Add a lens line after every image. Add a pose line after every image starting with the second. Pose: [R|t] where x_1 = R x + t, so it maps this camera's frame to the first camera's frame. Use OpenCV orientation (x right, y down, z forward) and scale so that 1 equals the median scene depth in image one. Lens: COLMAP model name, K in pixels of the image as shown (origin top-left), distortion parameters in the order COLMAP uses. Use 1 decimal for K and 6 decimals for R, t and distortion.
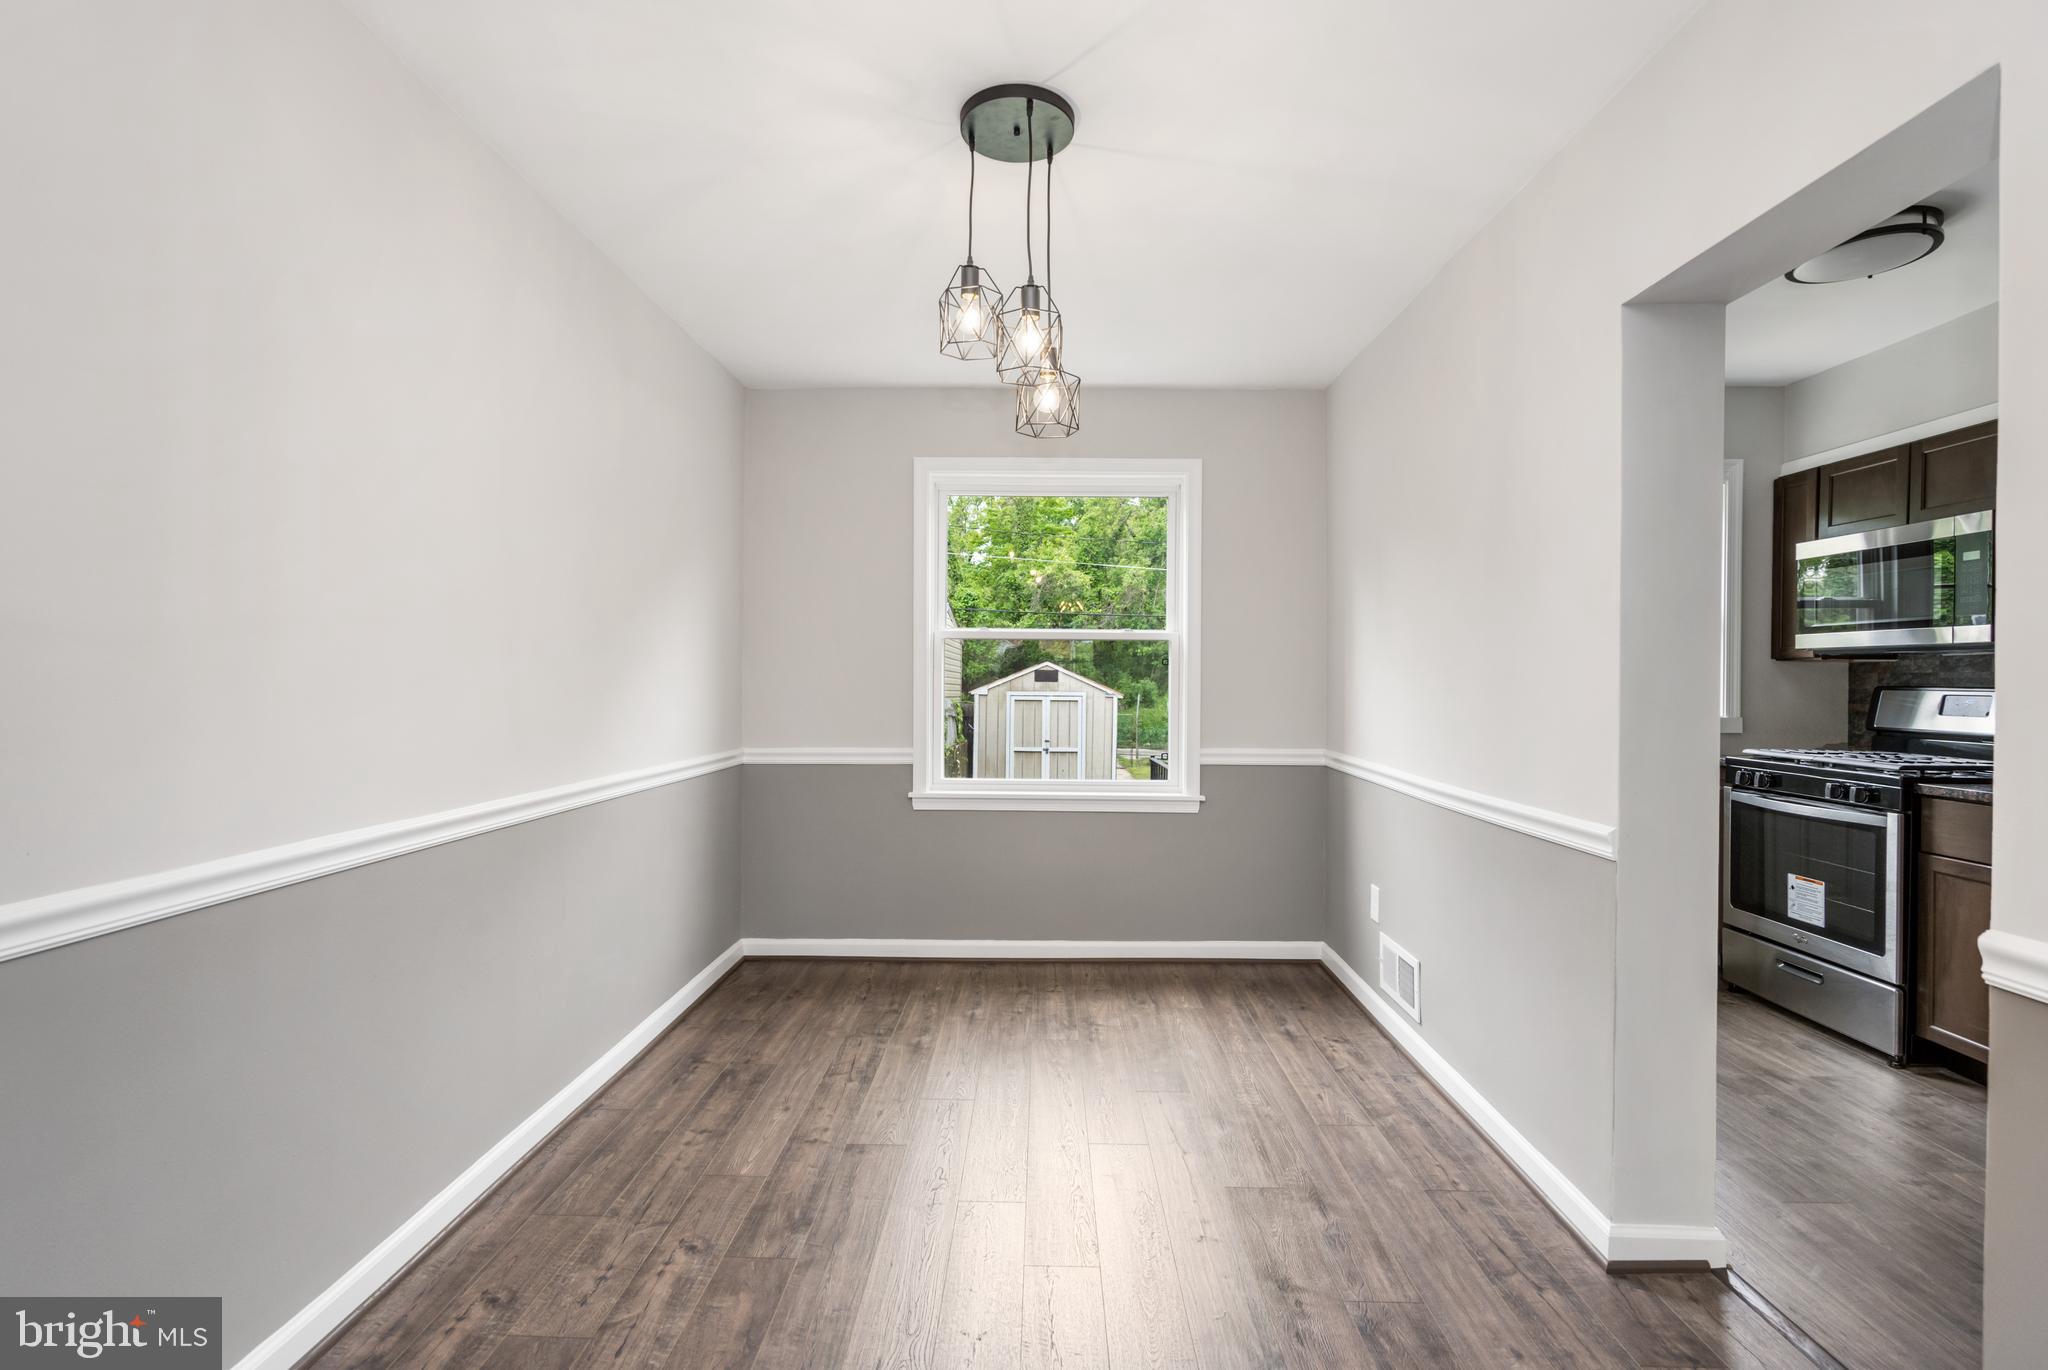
lens RADIAL K [[935.0, 0, 1024.0], [0, 935.0, 685.0], [0, 0, 1]] dist [-0.002576, 0.000359]
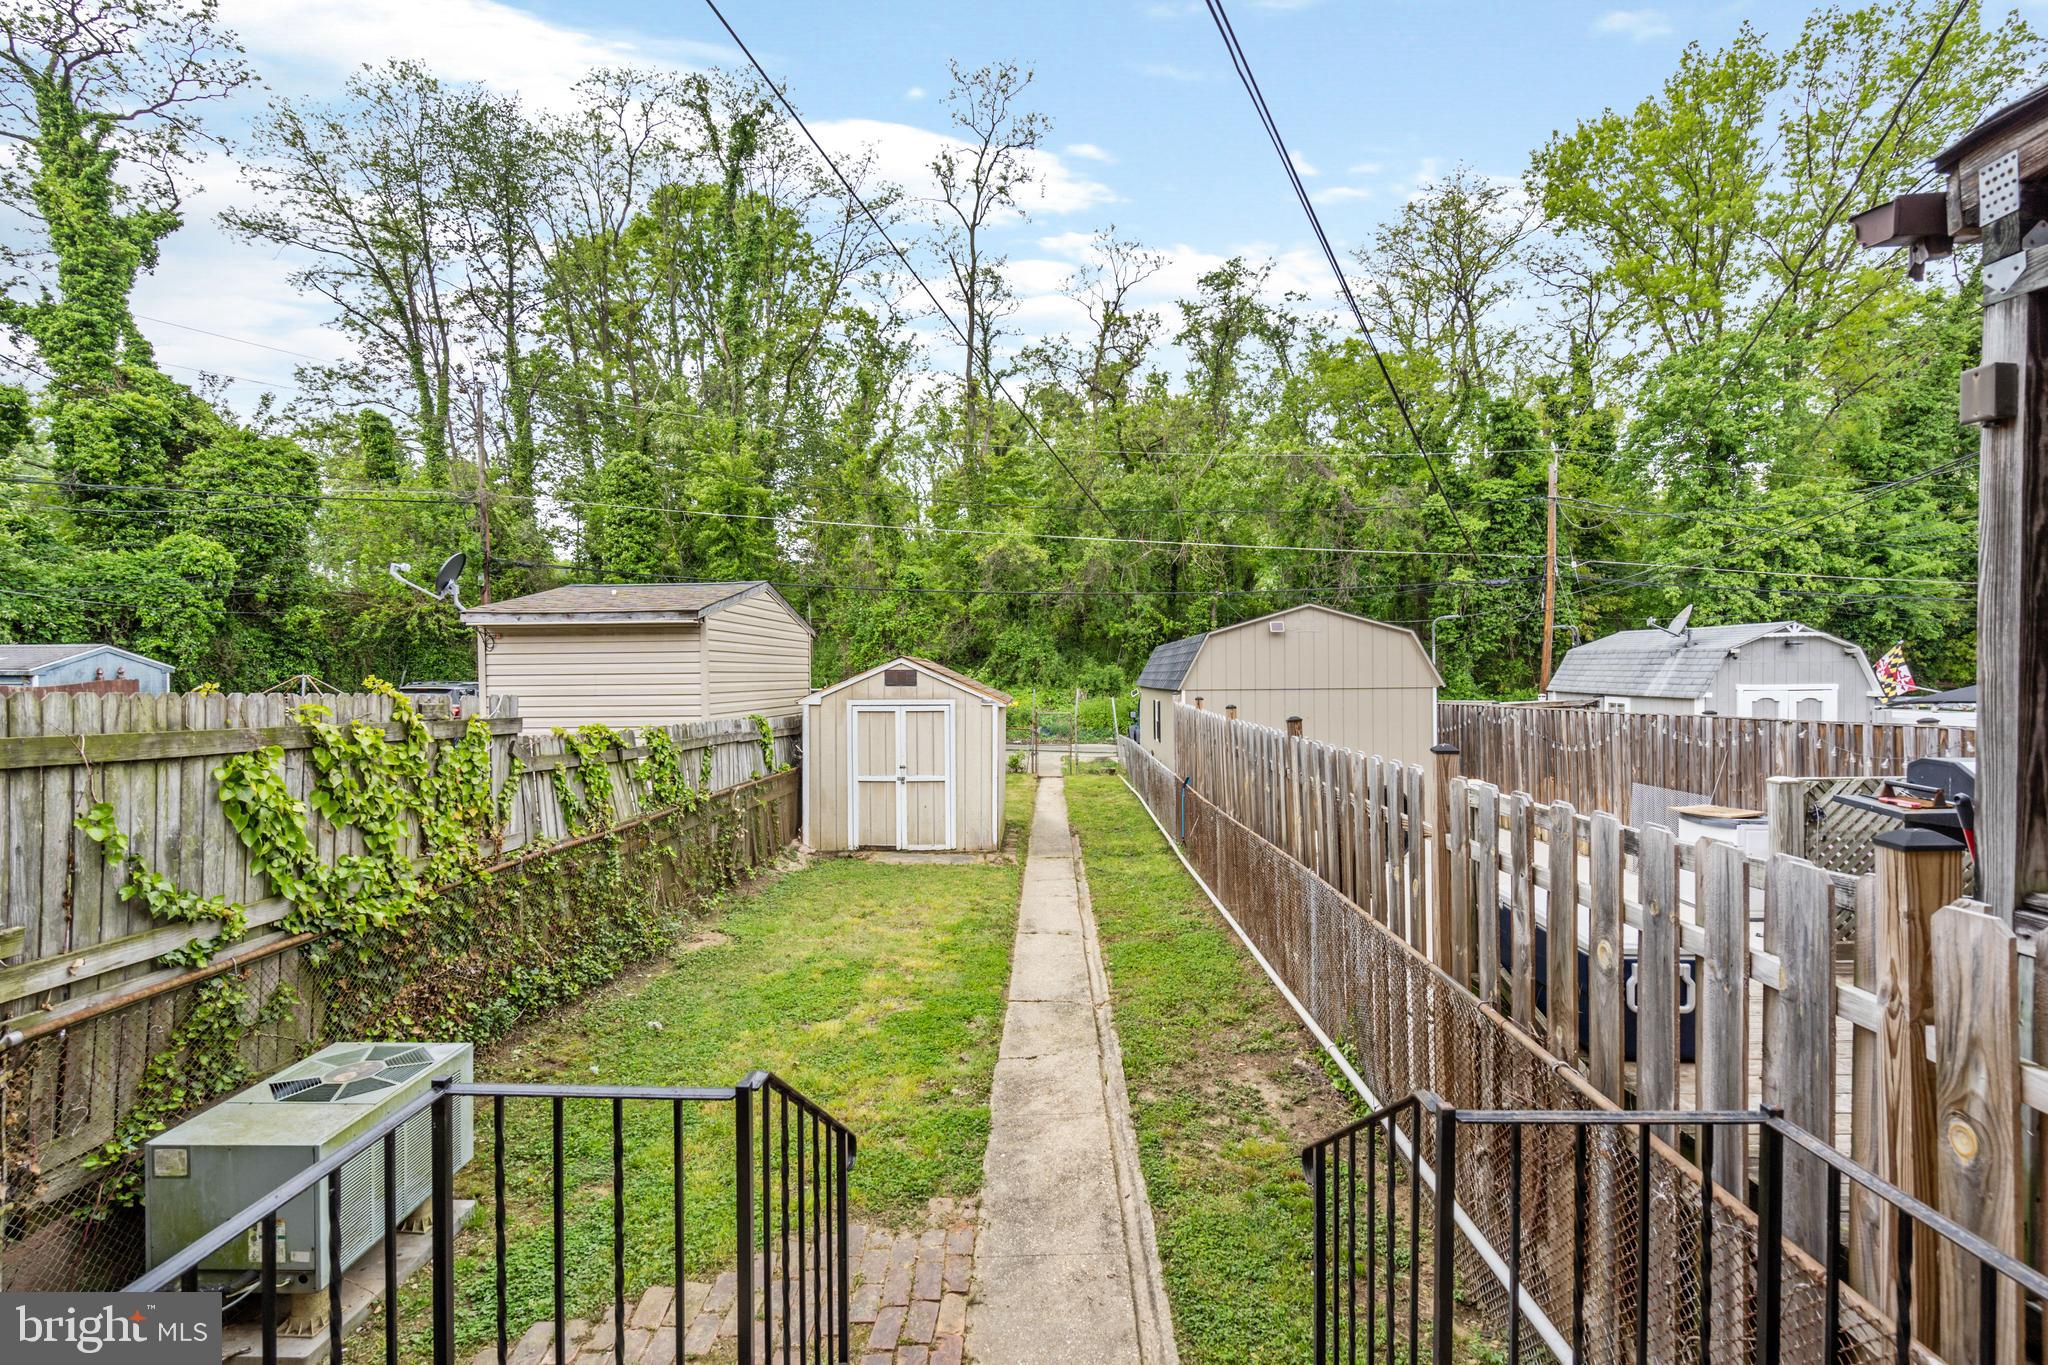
lens RADIAL K [[919.0, 0, 1023.3], [0, 919.0, 654.9], [0, 0, 1]] dist [-0.024575, 0.000194]
pose [[0.999810, -0.016223, -0.010785, 0.127755], [0.016123, 0.999827, -0.009310, -0.019603], [0.010934, 0.009135, 0.999898, 0.276911]]
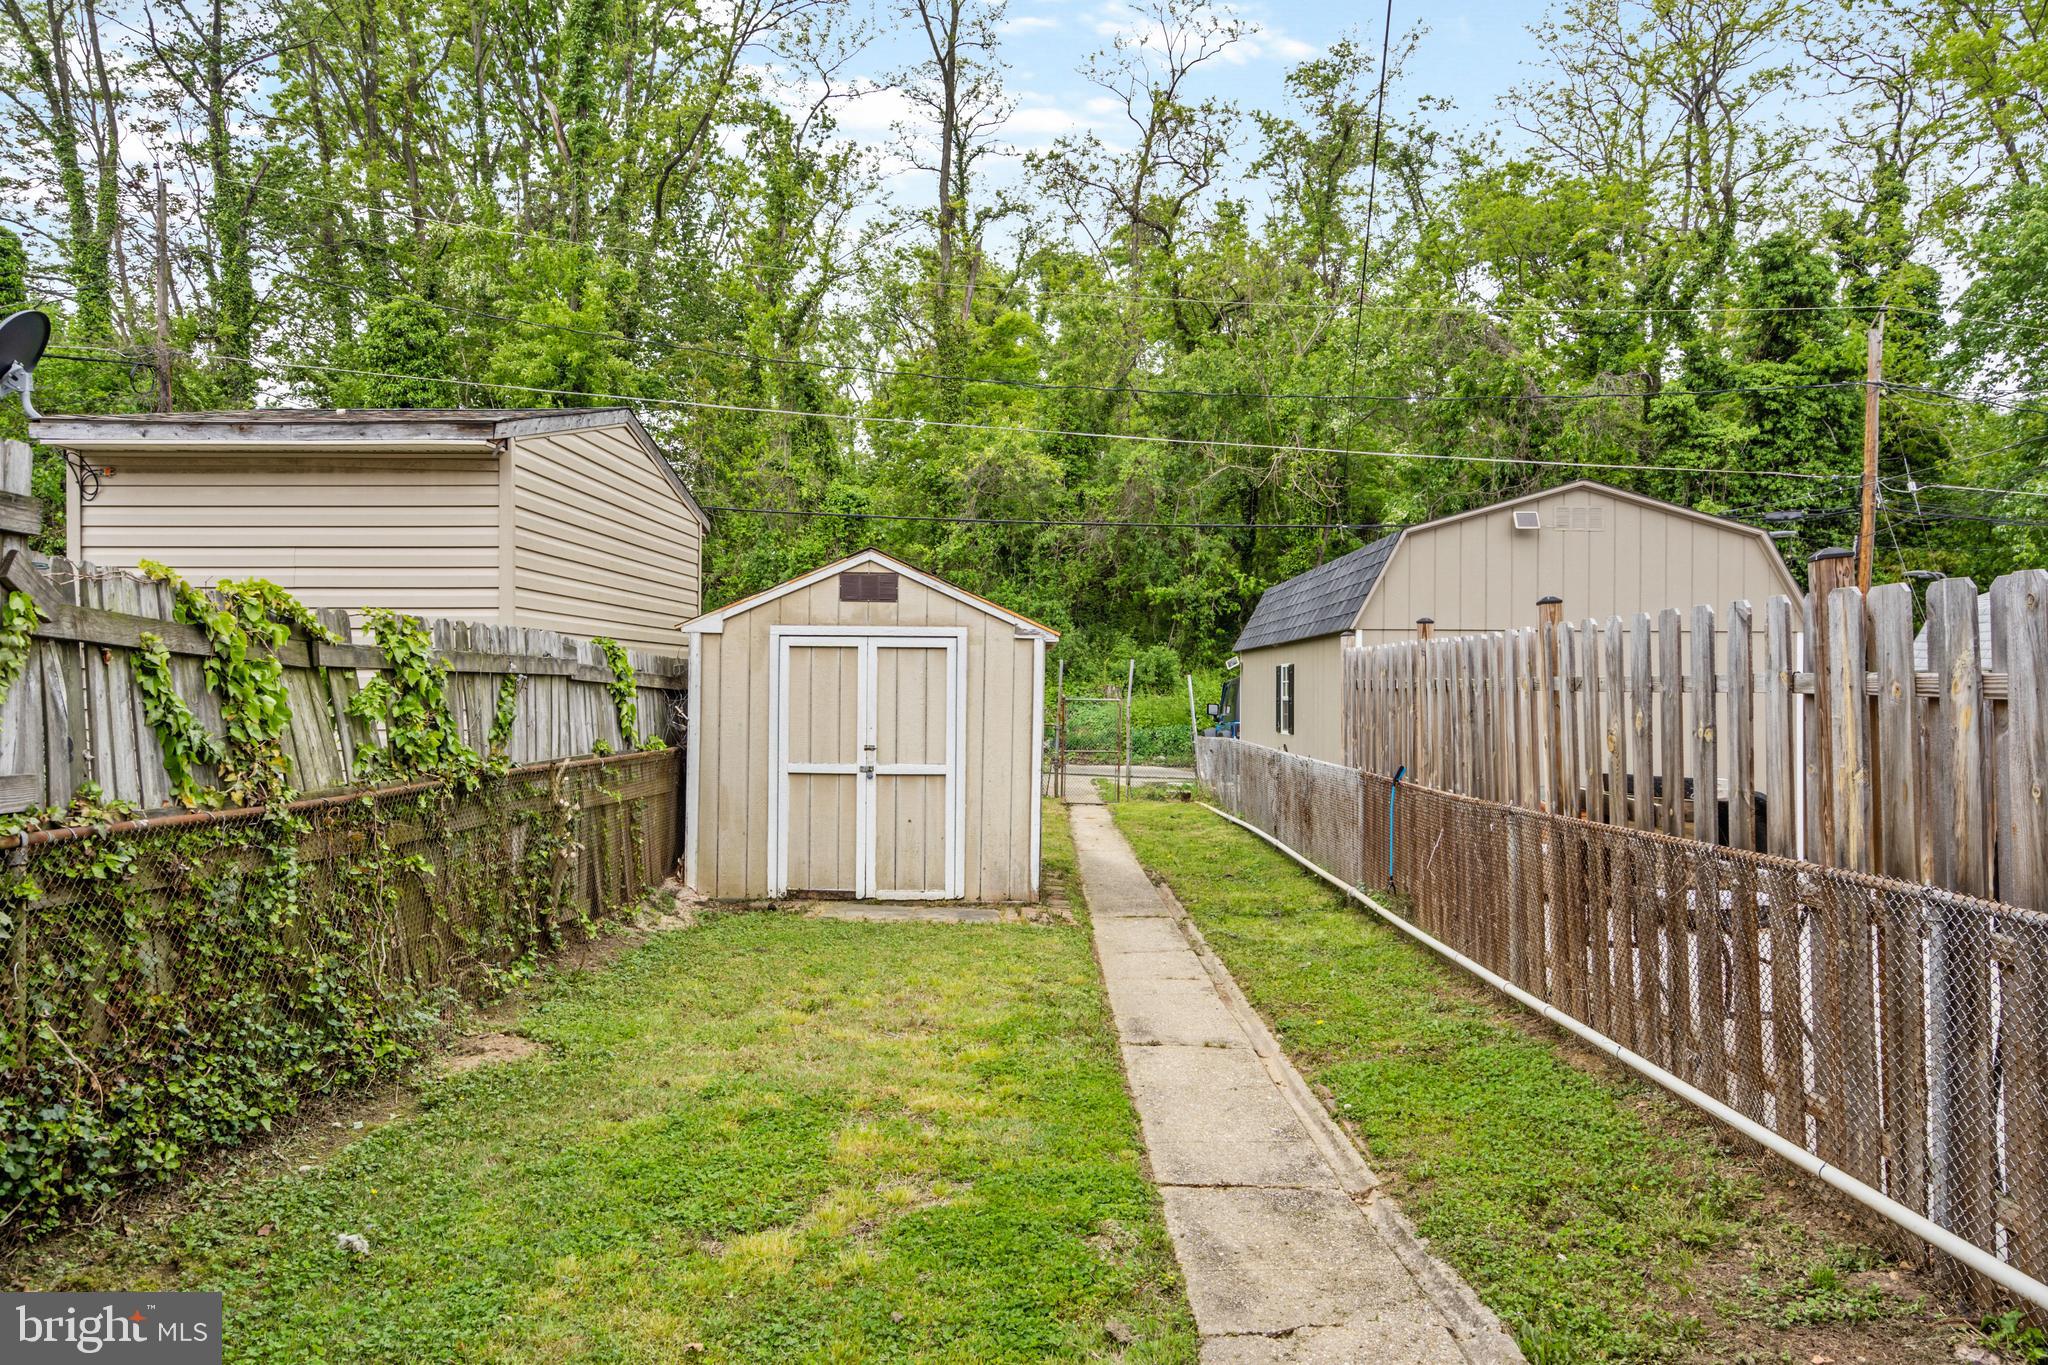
lens RADIAL K [[1334.5, 0, 1021.6], [0, 1334.5, 656.8], [0, 0, 1]] dist [-0.002352, -0.003251]
pose [[0.999938, 0.000359, 0.011150, 0.083297], [-0.000209, 0.999910, -0.013447, 0.028211], [-0.011153, 0.013444, 0.999847, 0.417663]]
